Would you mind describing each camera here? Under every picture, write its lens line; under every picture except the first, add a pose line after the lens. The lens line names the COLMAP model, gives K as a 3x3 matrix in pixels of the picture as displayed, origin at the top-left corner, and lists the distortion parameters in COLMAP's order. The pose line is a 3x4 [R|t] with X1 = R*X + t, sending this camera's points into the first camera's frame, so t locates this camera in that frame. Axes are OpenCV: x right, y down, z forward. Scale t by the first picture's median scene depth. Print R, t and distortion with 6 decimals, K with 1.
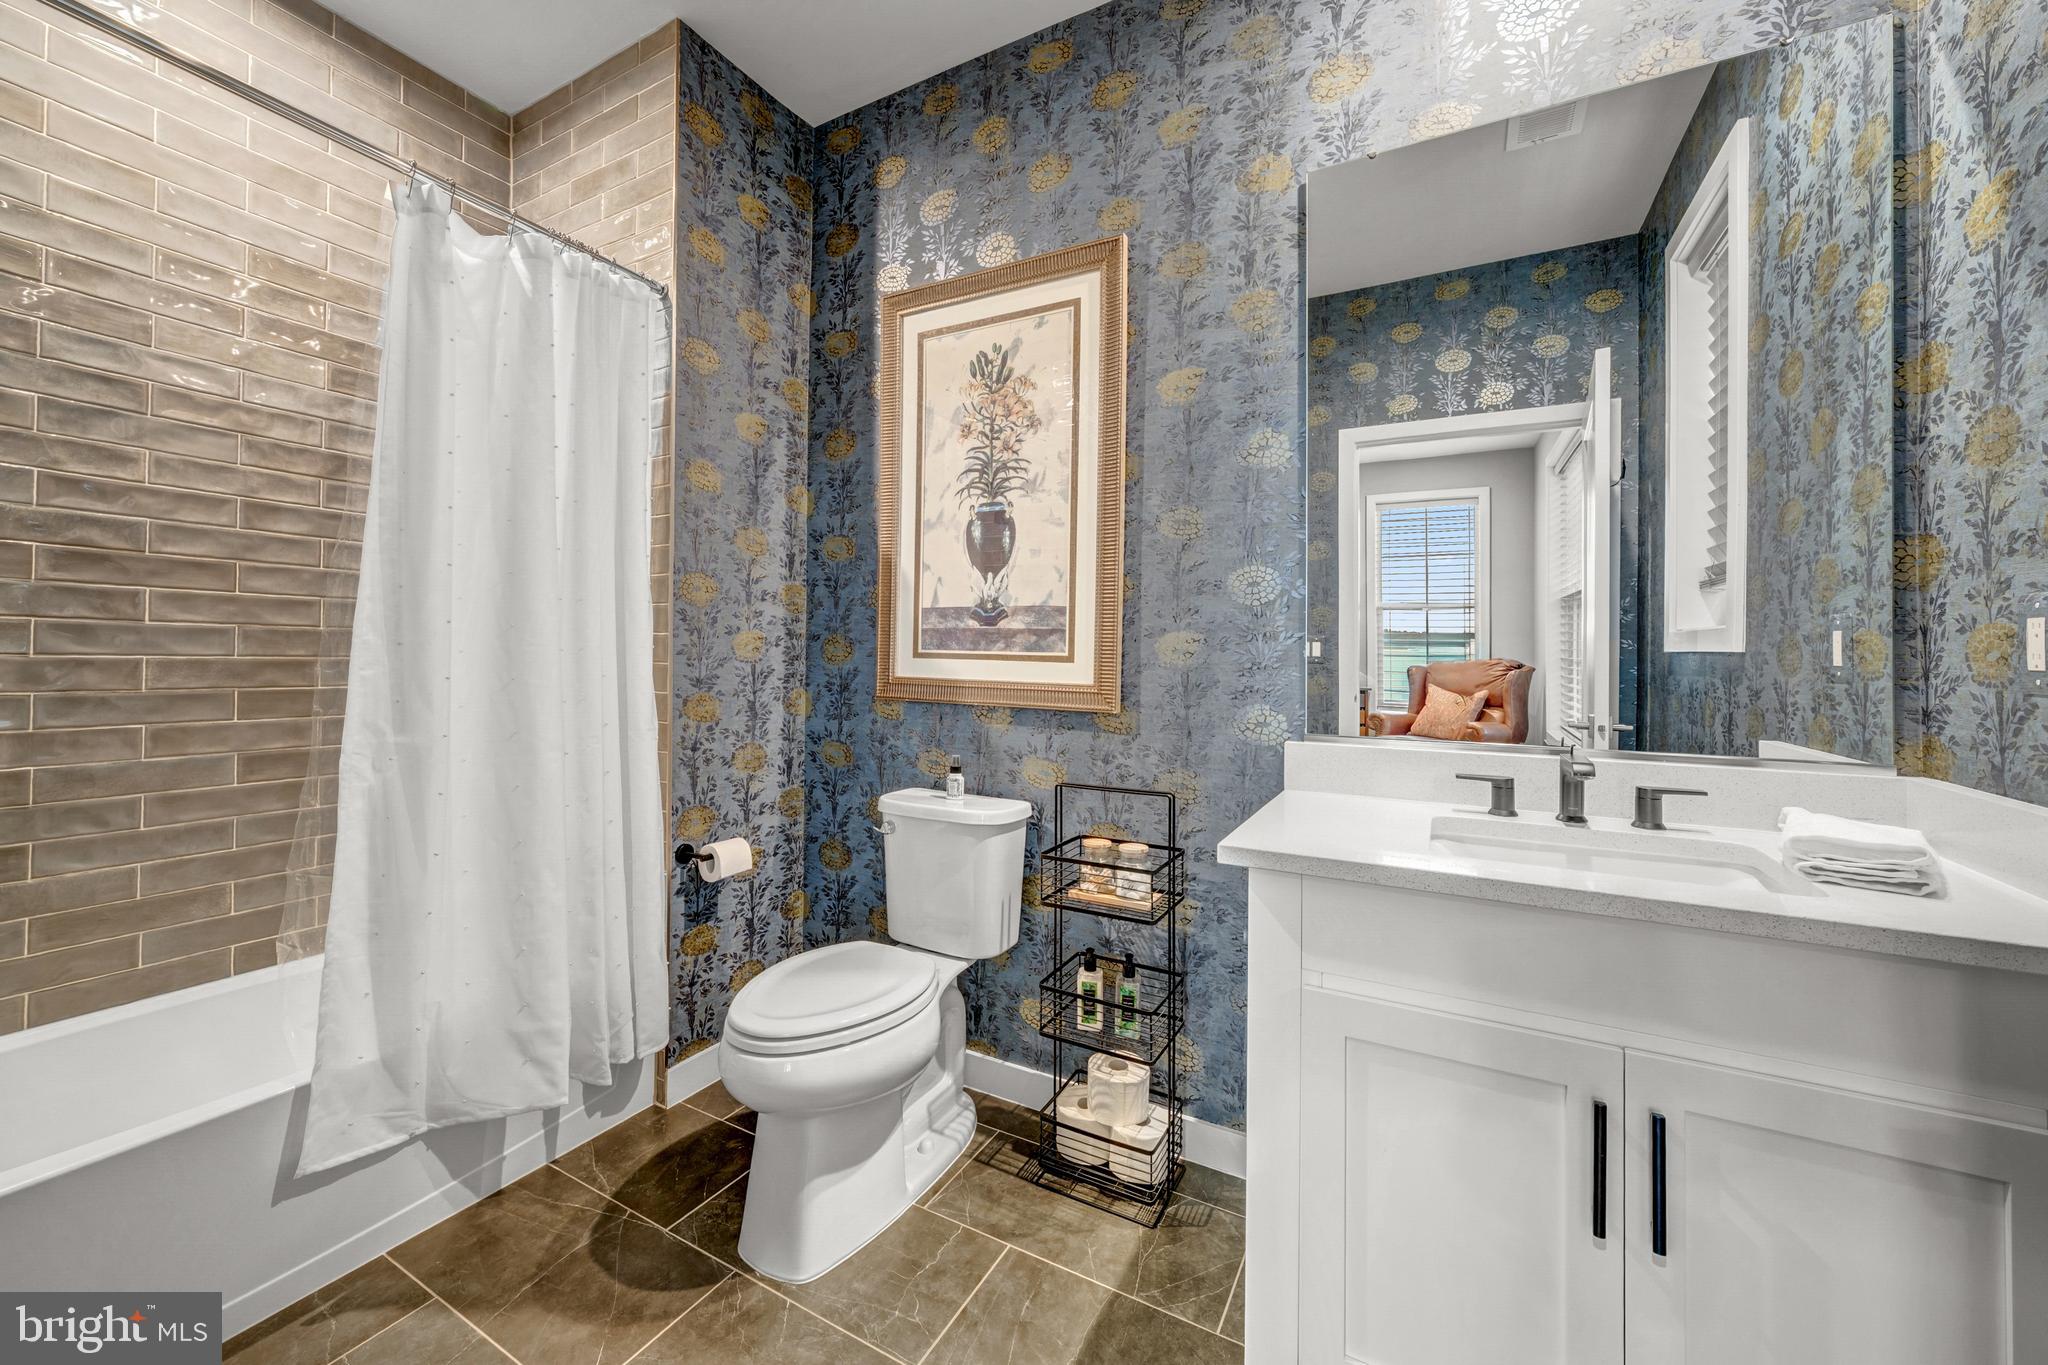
lens RADIAL K [[782.0, 0, 1016.0], [0, 782.0, 665.6], [0, 0, 1]] dist [-0.002585, 0.000071]
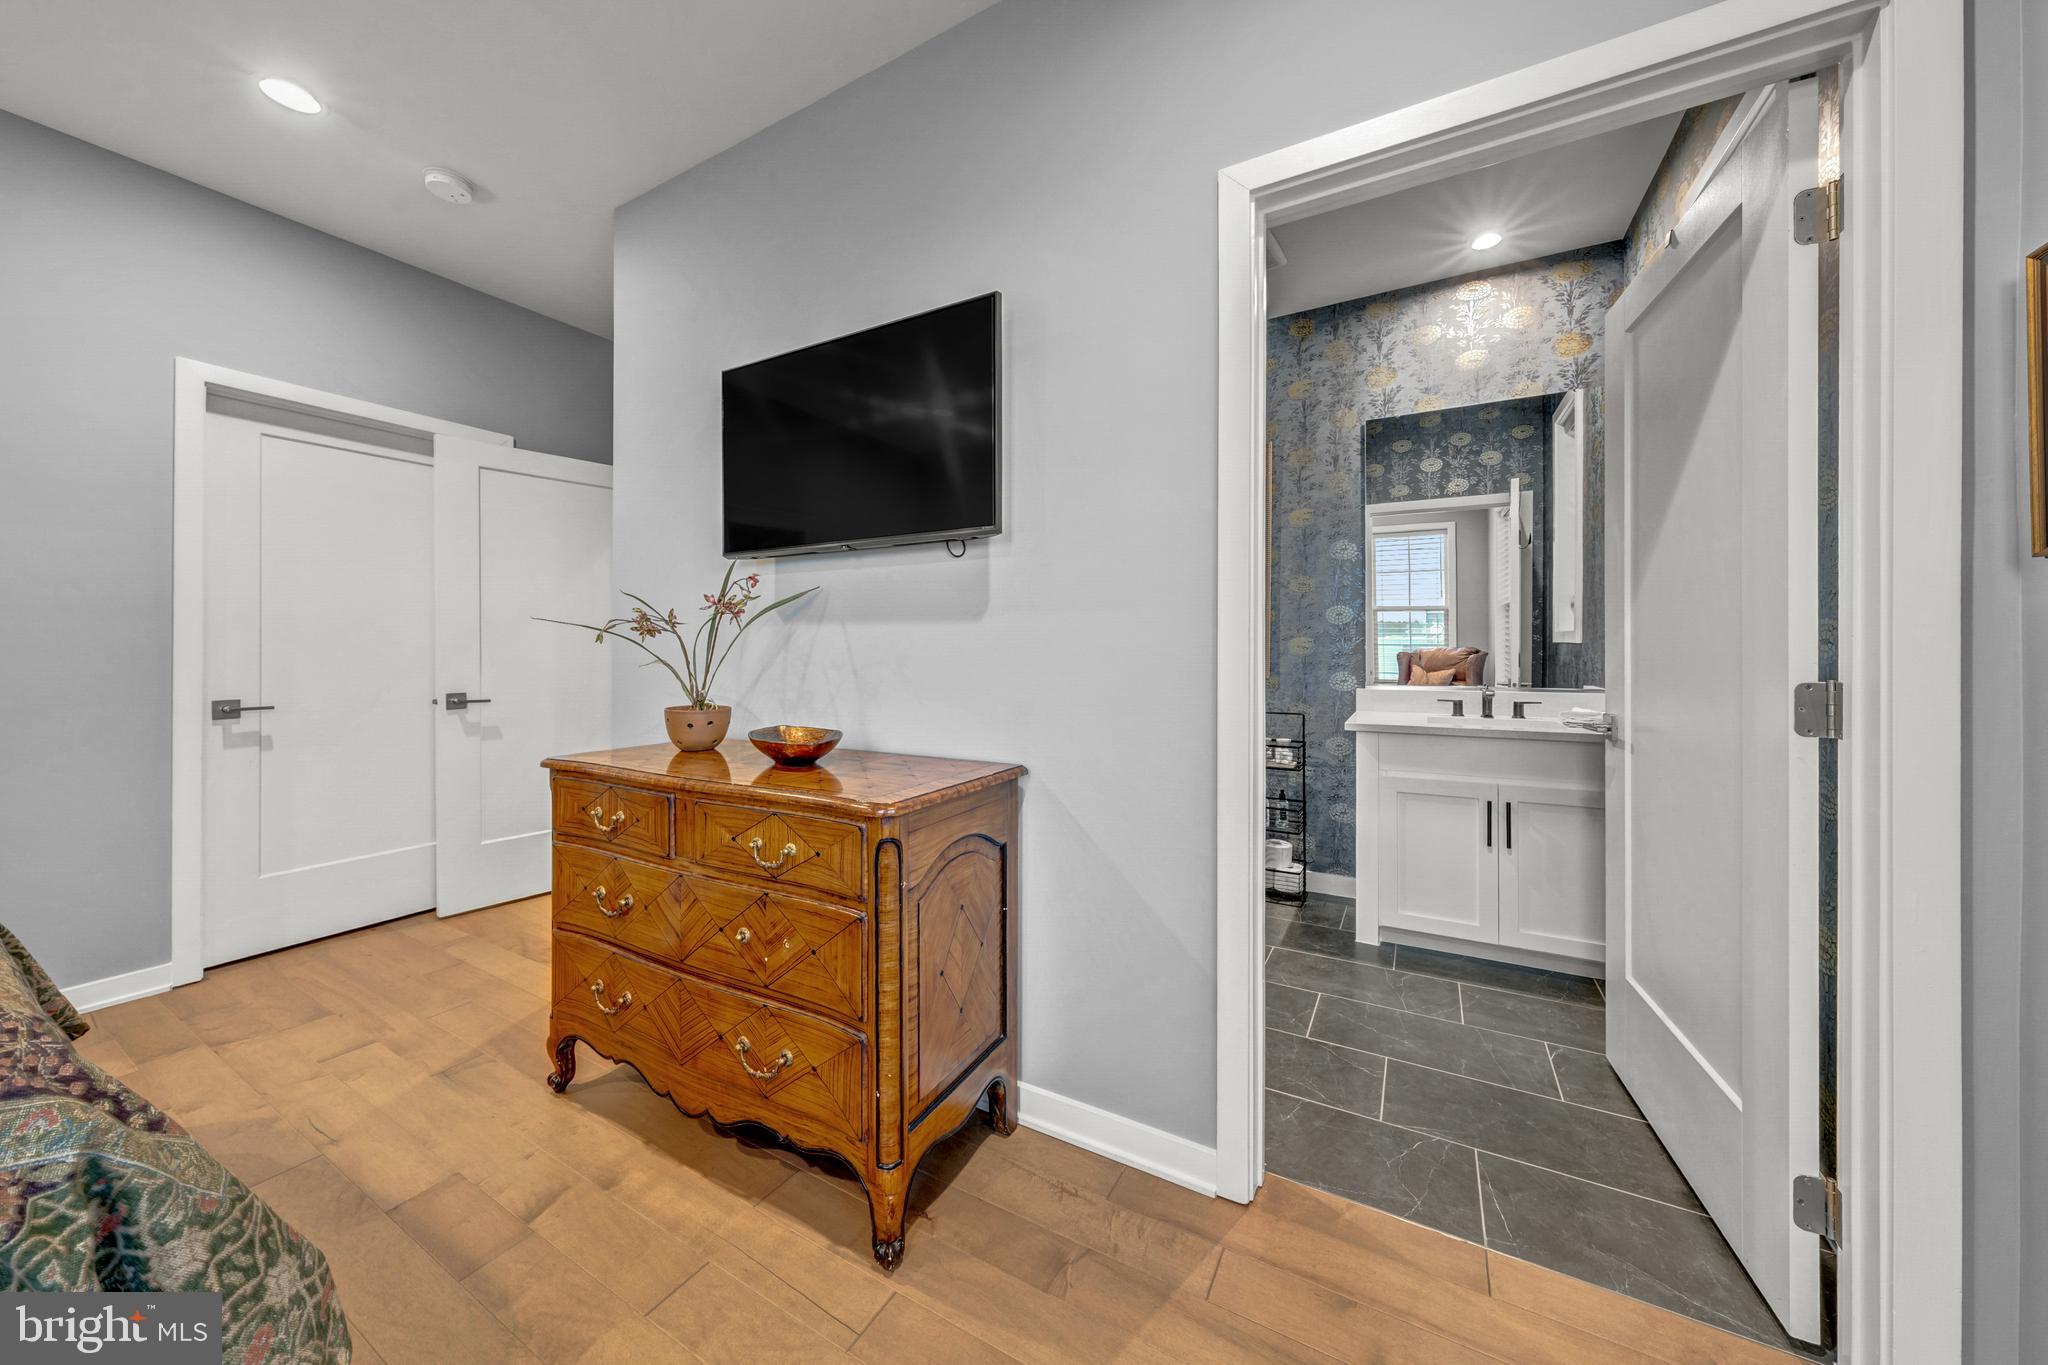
lens RADIAL K [[688.3, 0, 1032.2], [0, 688.3, 672.4], [0, 0, 1]] dist [-0.001197, -0.000139]
pose [[0.999833, -0.015570, -0.009548, -0.477808], [0.015766, 0.999660, 0.020751, 0.000085], [0.009222, -0.020898, 0.999739, -0.811987]]
